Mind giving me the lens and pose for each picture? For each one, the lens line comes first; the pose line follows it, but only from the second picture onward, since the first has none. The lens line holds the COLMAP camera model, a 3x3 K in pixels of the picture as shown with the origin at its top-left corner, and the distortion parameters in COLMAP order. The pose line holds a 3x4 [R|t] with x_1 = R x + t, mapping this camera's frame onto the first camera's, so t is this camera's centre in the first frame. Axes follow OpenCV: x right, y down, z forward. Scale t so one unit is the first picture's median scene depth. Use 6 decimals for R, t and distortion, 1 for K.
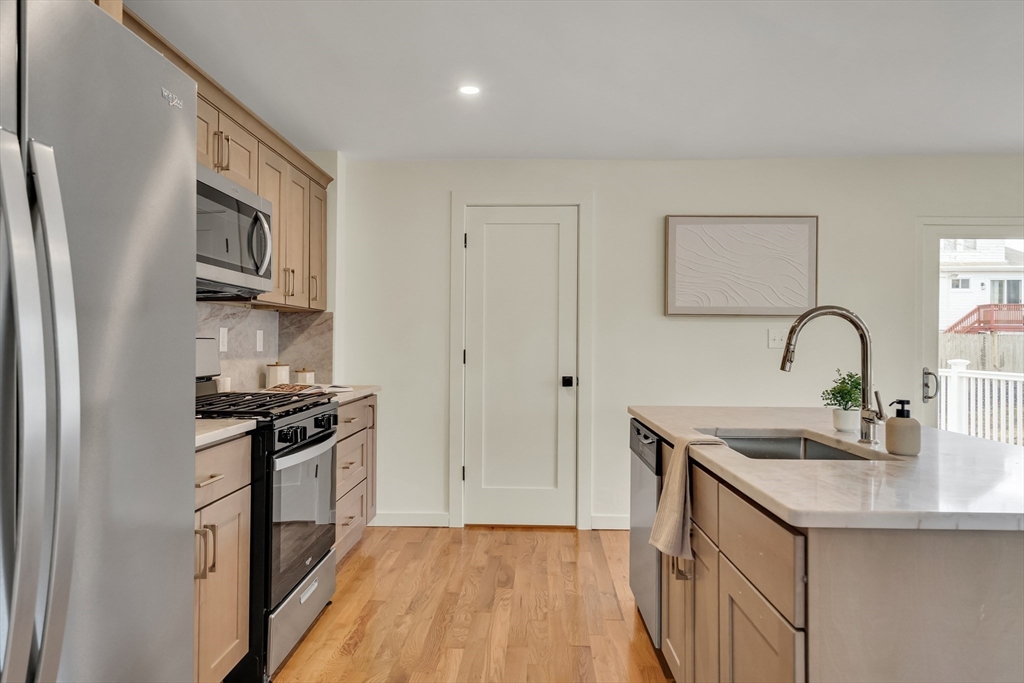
lens RADIAL K [[615.2, 0, 518.3], [0, 615.2, 342.2], [0, 0, 1]] dist [-0.002633, -0.000973]
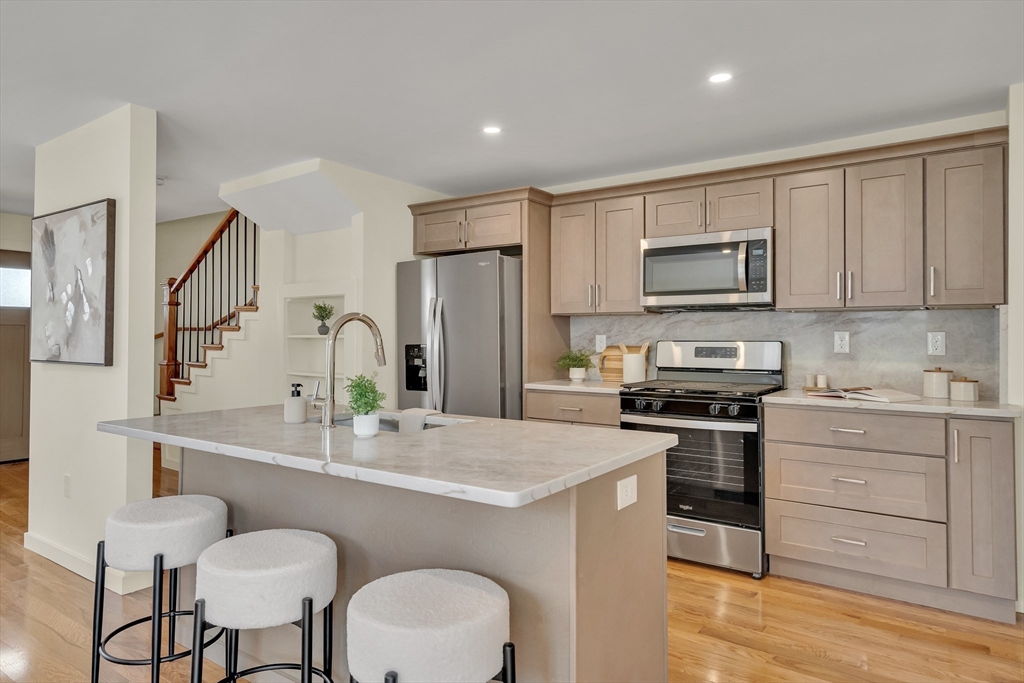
lens RADIAL K [[615.2, 0, 518.3], [0, 615.2, 342.2], [0, 0, 1]] dist [-0.002633, -0.000973]
pose [[-0.542669, -0.001133, -0.839946, 0.771858], [-0.002612, 0.999997, 0.000338, -0.003832], [0.839942, 0.002378, -0.542670, 1.100564]]
